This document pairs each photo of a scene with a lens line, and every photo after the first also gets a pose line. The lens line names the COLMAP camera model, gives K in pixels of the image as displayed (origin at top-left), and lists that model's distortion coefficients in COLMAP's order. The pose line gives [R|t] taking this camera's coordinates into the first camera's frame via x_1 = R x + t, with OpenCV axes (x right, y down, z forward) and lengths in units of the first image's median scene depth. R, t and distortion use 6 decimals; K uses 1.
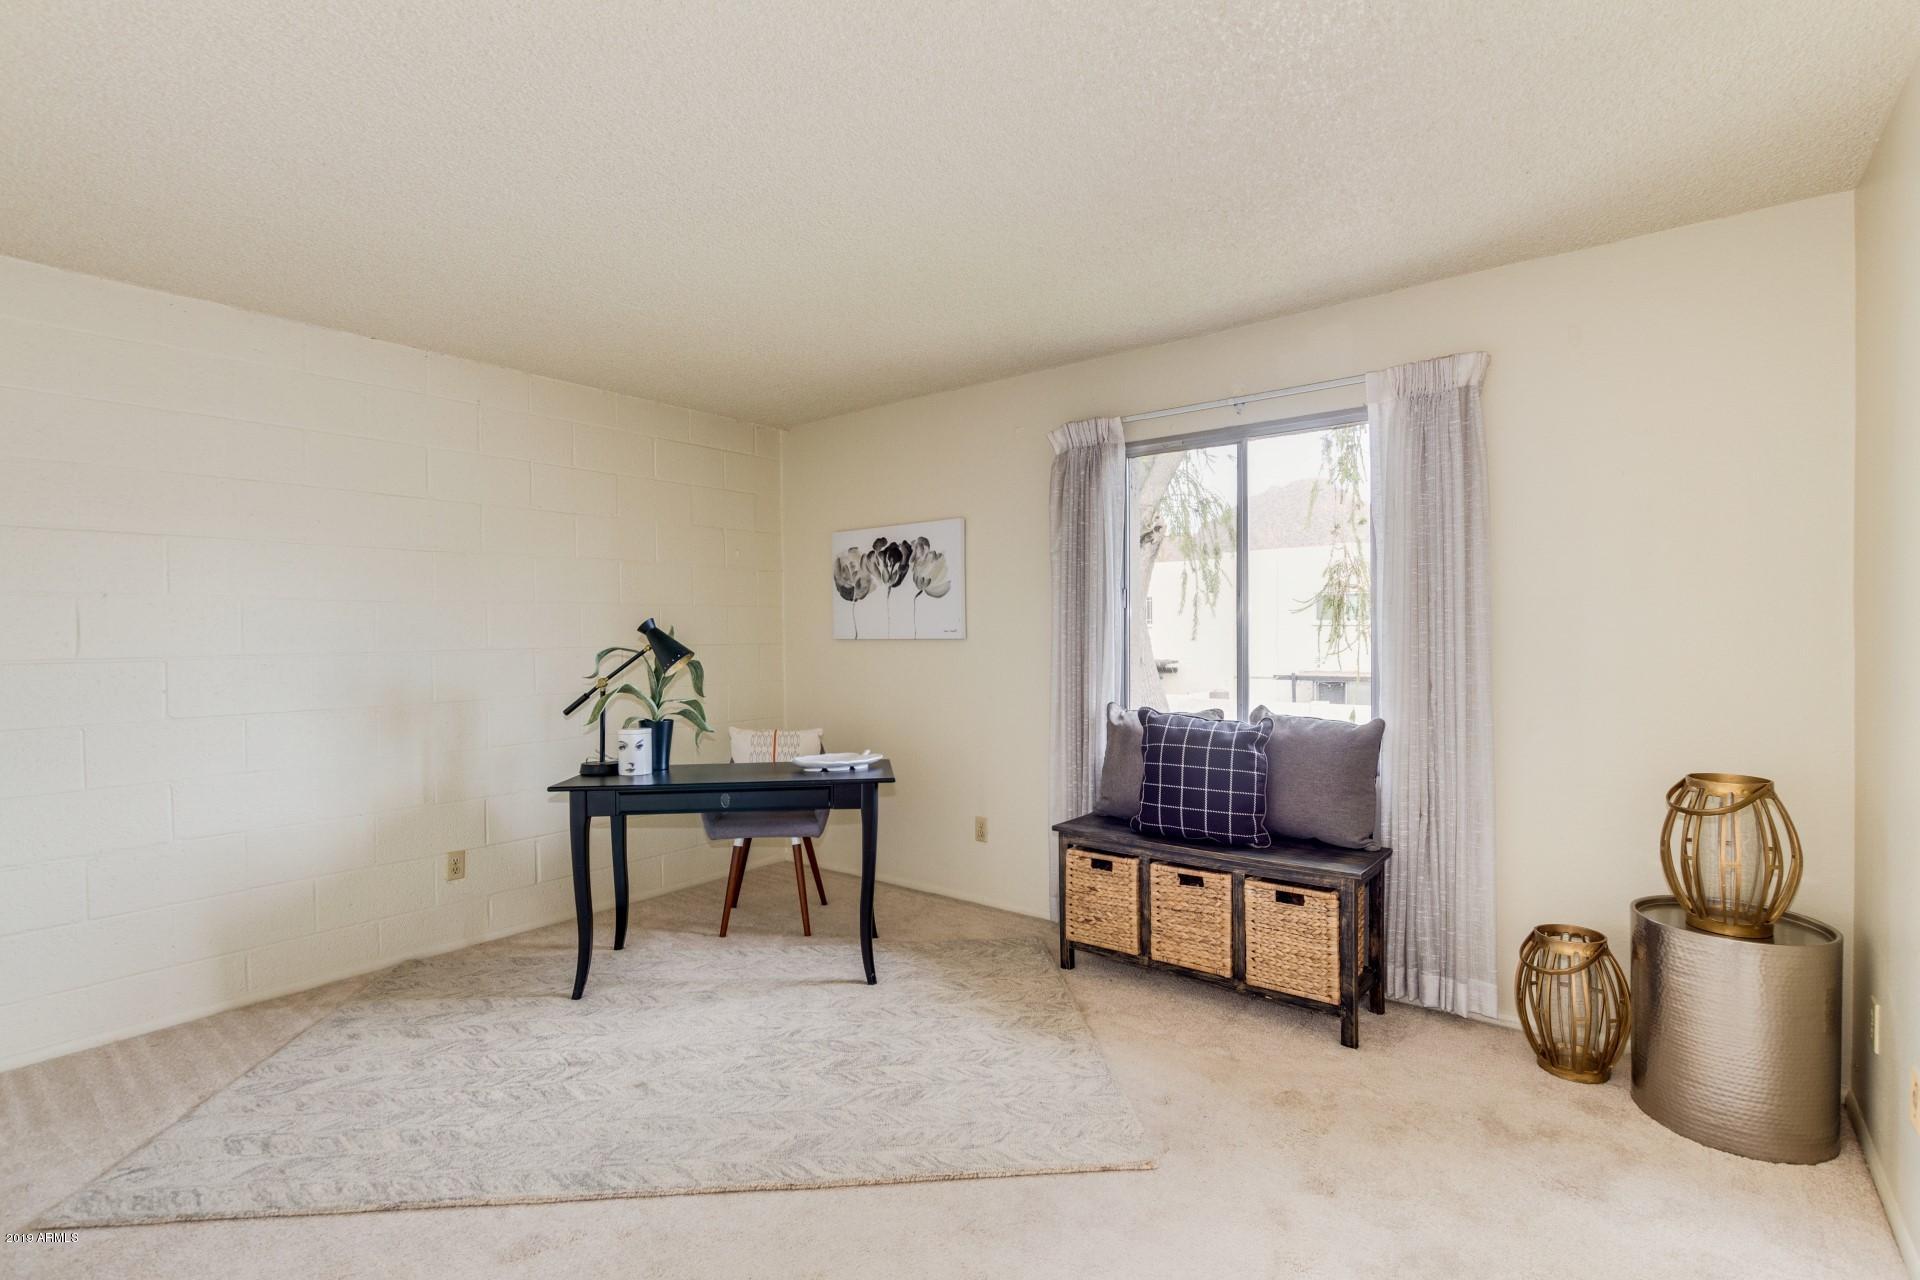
lens RADIAL K [[883.5, 0, 947.6], [0, 883.5, 637.6], [0, 0, 1]] dist [-0.005573, 0.000127]
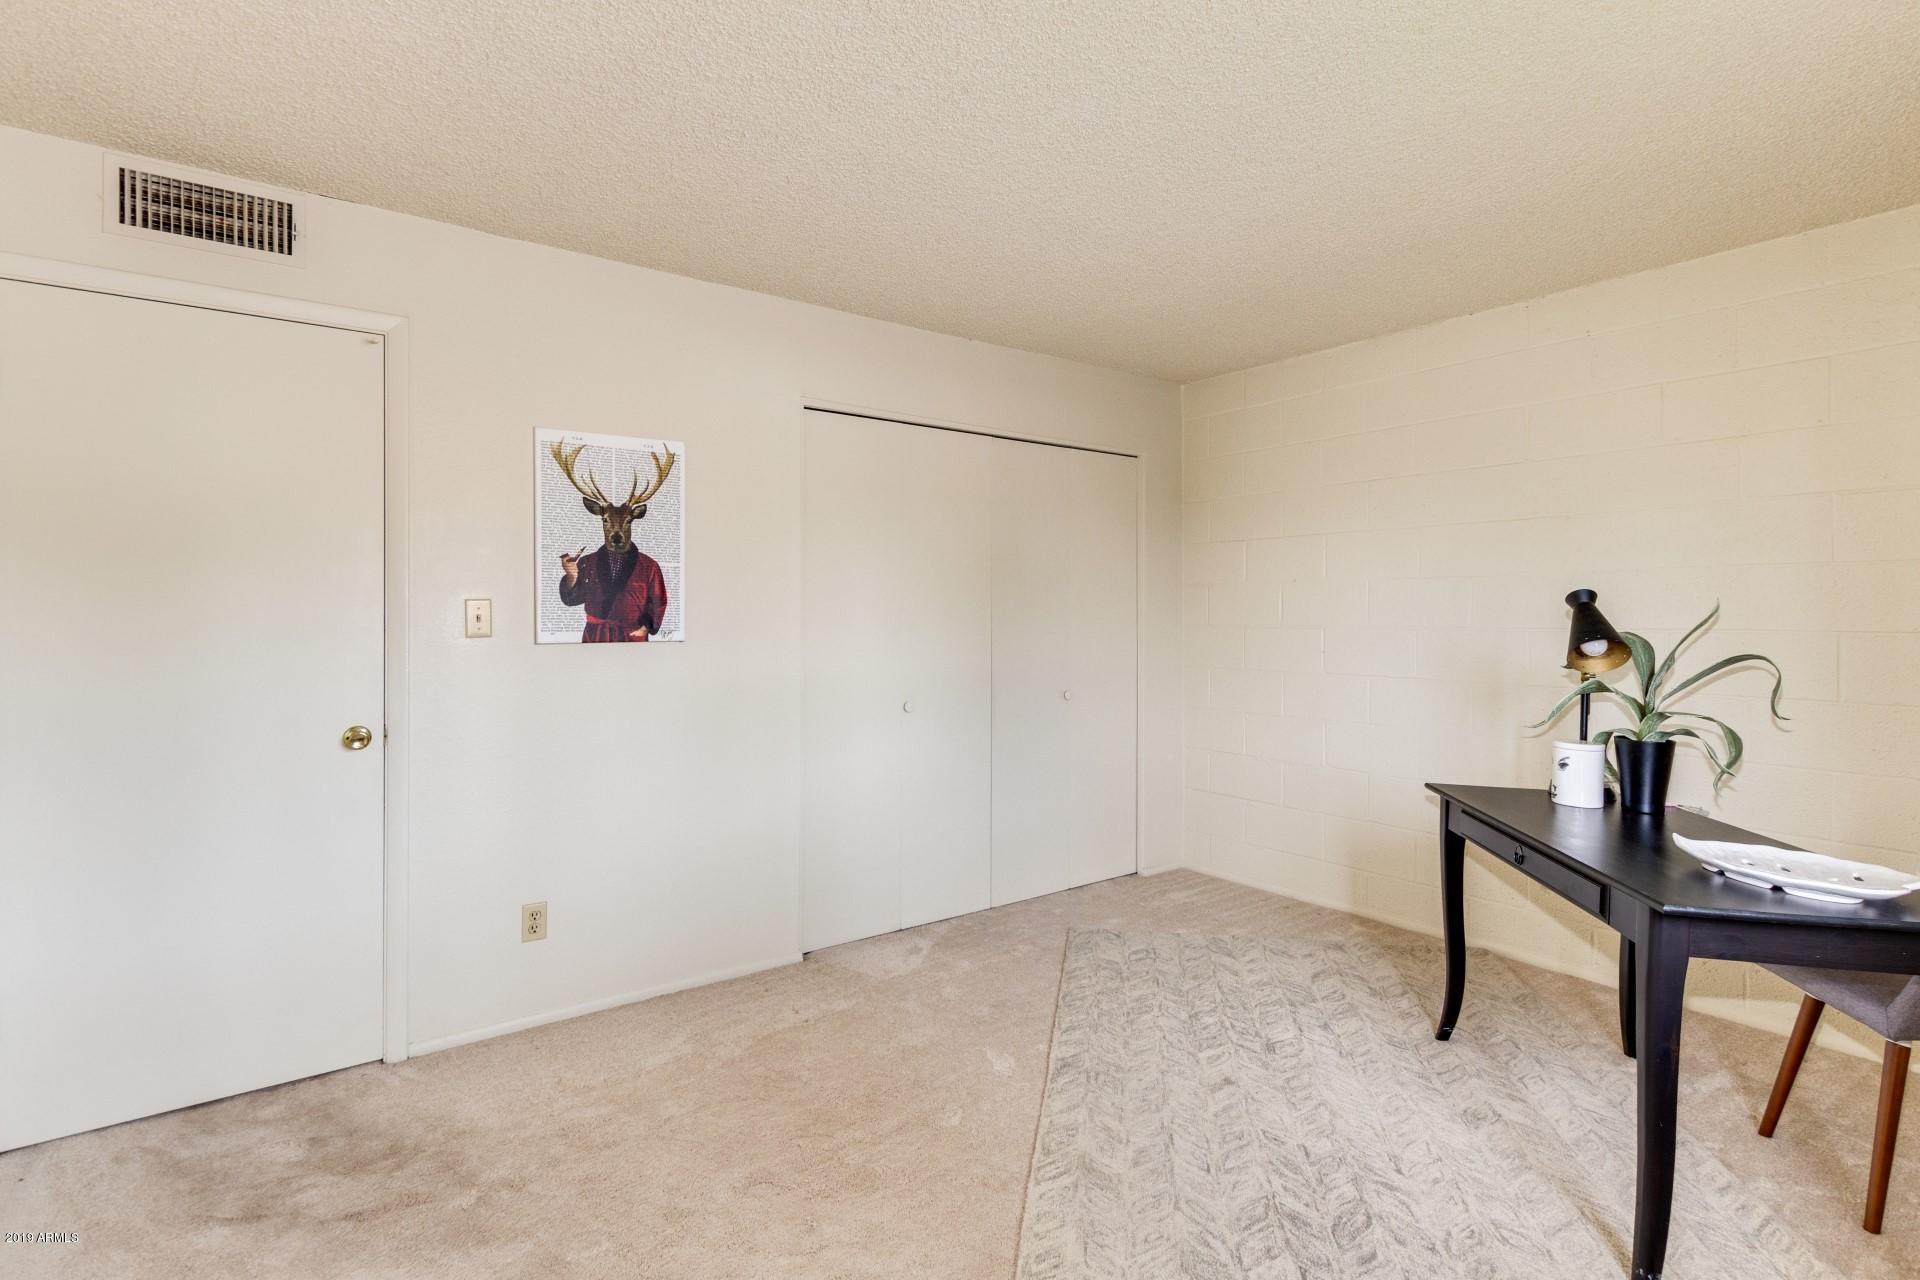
lens RADIAL K [[883.5, 0, 945.9], [0, 883.5, 626.9], [0, 0, 1]] dist [-0.005573, 0.000127]
pose [[-0.230331, 0.023302, -0.972833, 0.576325], [-0.010277, 0.999599, 0.026376, -0.006179], [0.973058, 0.016073, -0.230000, 0.823018]]
